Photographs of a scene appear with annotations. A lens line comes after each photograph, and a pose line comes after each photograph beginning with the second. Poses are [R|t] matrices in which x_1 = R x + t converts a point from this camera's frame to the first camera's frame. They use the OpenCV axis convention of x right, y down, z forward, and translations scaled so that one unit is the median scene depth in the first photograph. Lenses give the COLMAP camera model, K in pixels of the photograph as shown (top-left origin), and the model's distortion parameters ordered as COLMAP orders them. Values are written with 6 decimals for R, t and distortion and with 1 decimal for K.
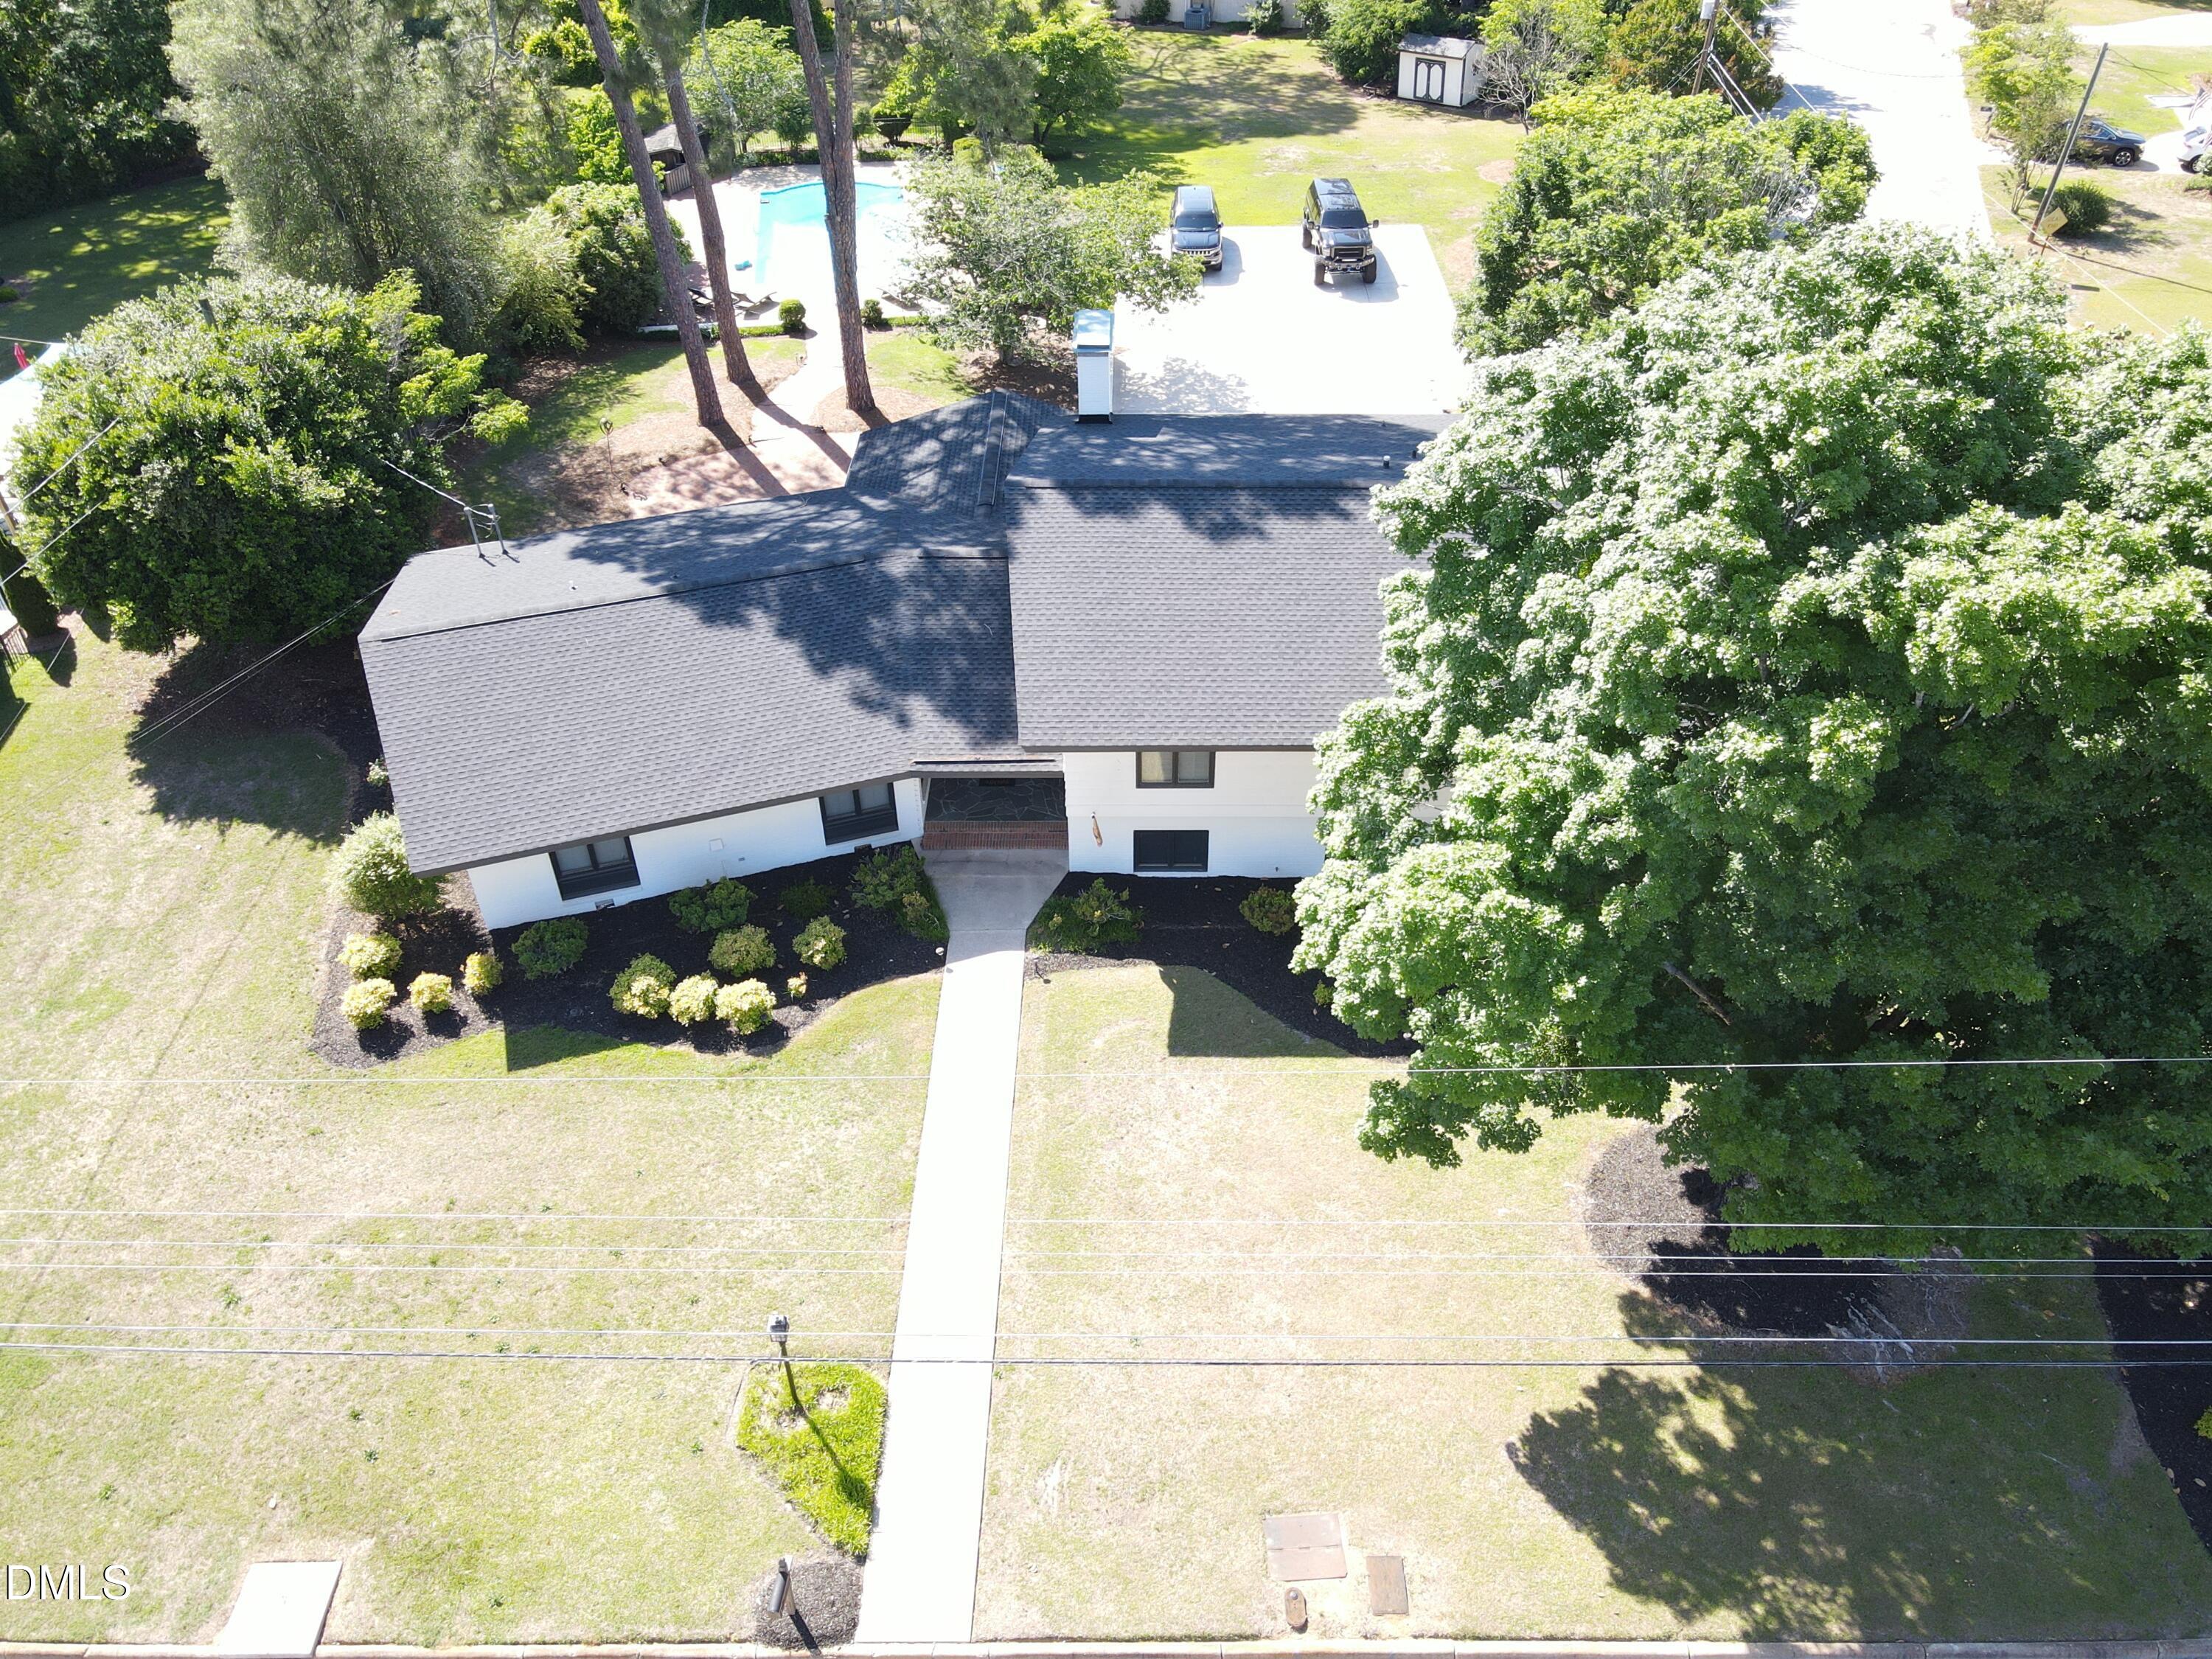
lens RADIAL K [[1610.7, 0, 1120.0], [0, 1610.7, 825.0], [0, 0, 1]] dist [0.005632, 0.015303]
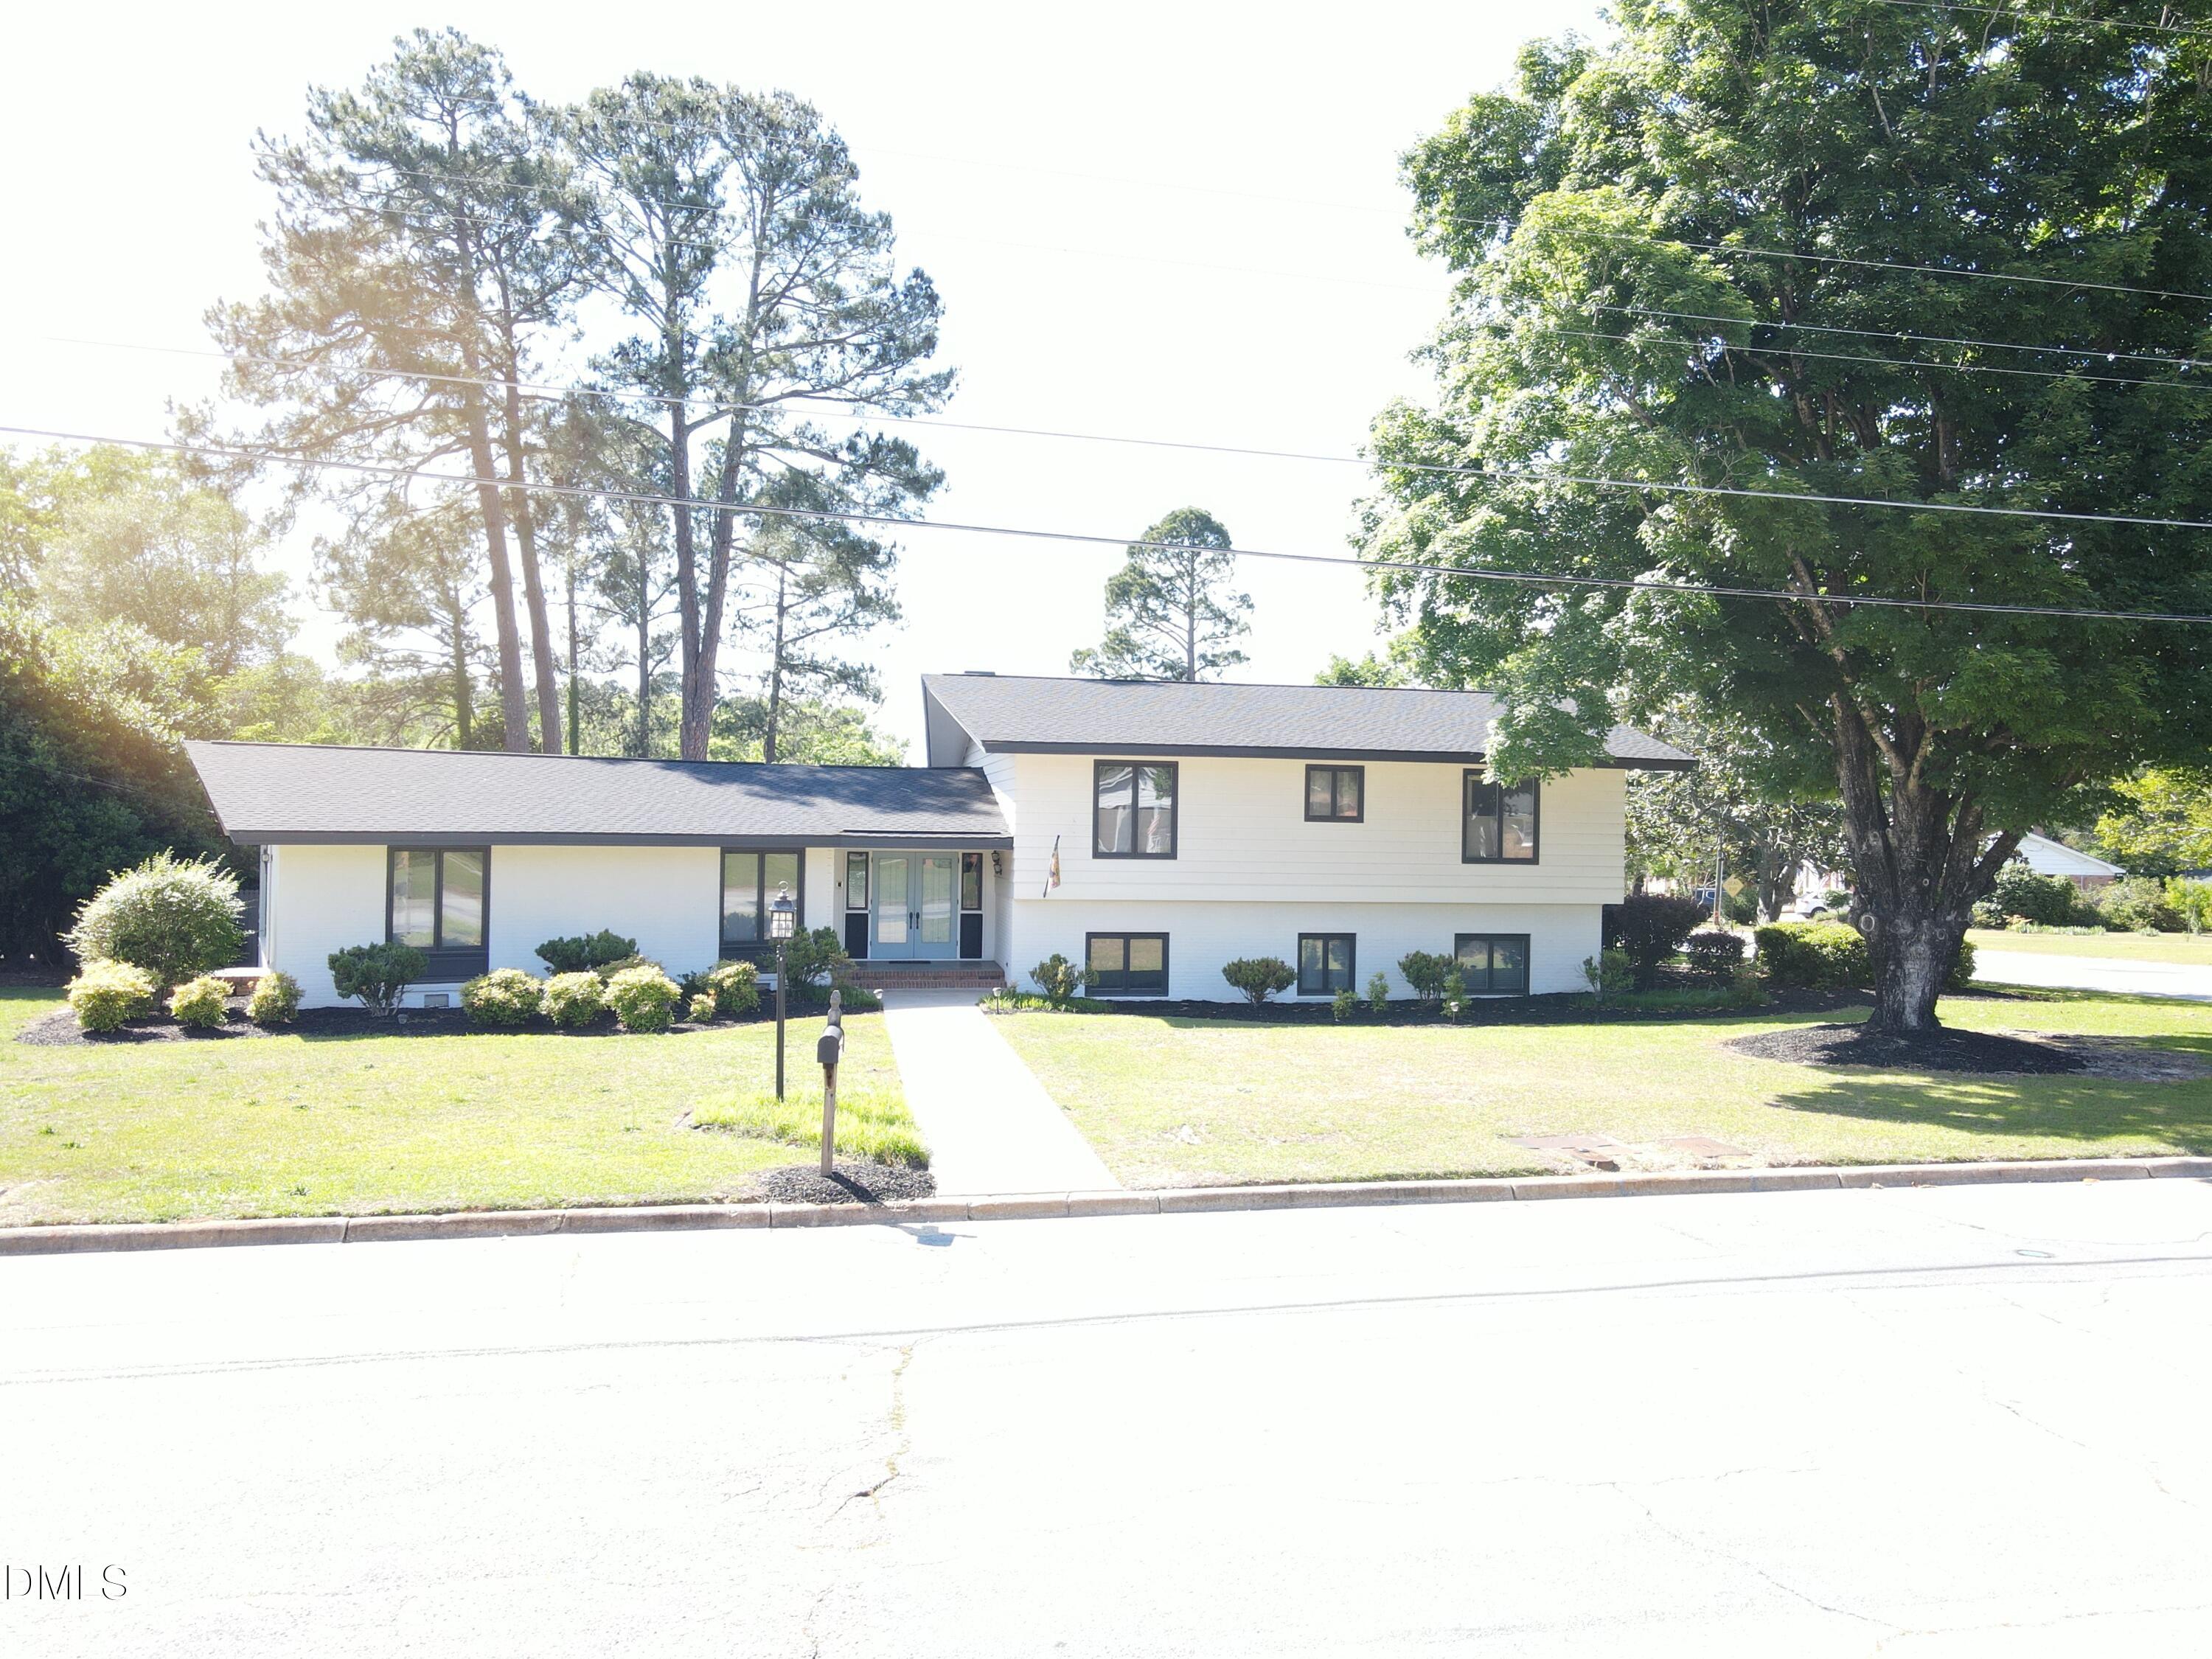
lens RADIAL K [[1610.7, 0, 1126.0], [0, 1610.7, 823.4], [0, 0, 1]] dist [0.005632, 0.015303]
pose [[0.982237, 0.016917, 0.186878, -0.073738], [0.105909, 0.772144, -0.626560, 0.276703], [-0.154896, 0.635222, 0.756637, 0.153837]]
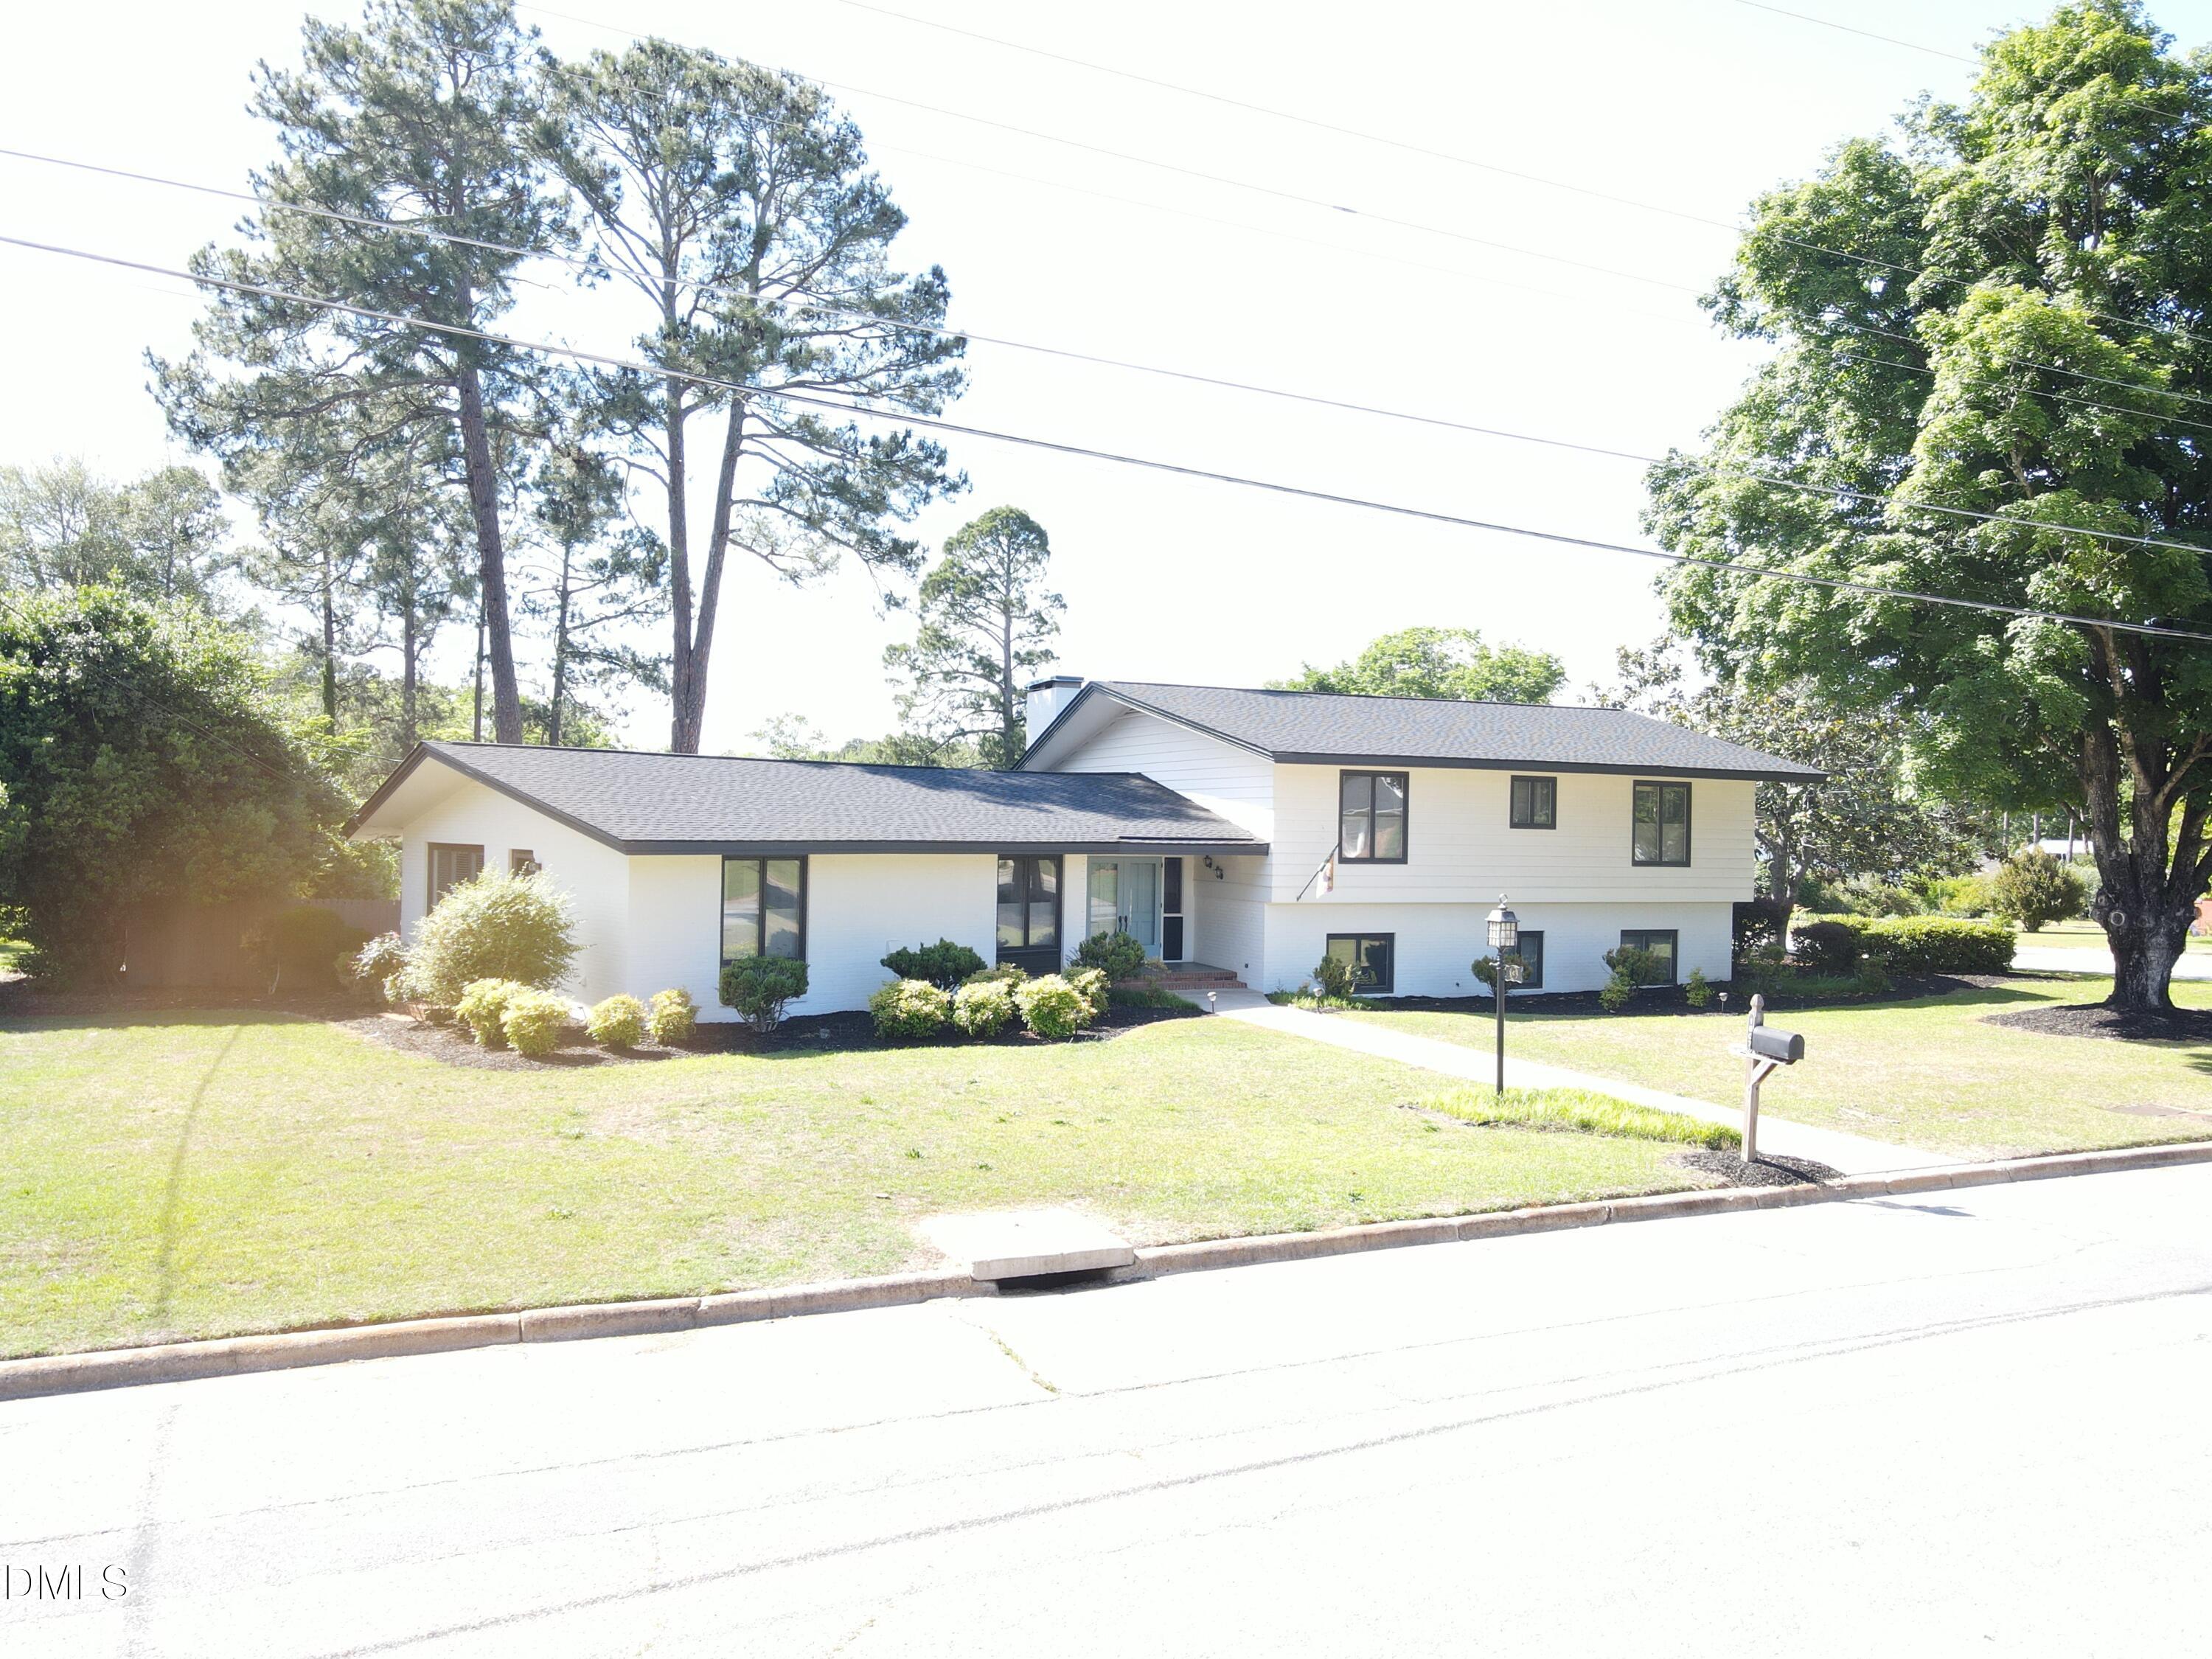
lens RADIAL K [[1610.7, 0, 1121.1], [0, 1610.7, 827.8], [0, 0, 1]] dist [0.005632, 0.015303]
pose [[0.916060, 0.016096, 0.400719, -0.255759], [0.240885, 0.776786, -0.581874, 0.252105], [-0.320639, 0.629559, 0.707705, 0.182170]]
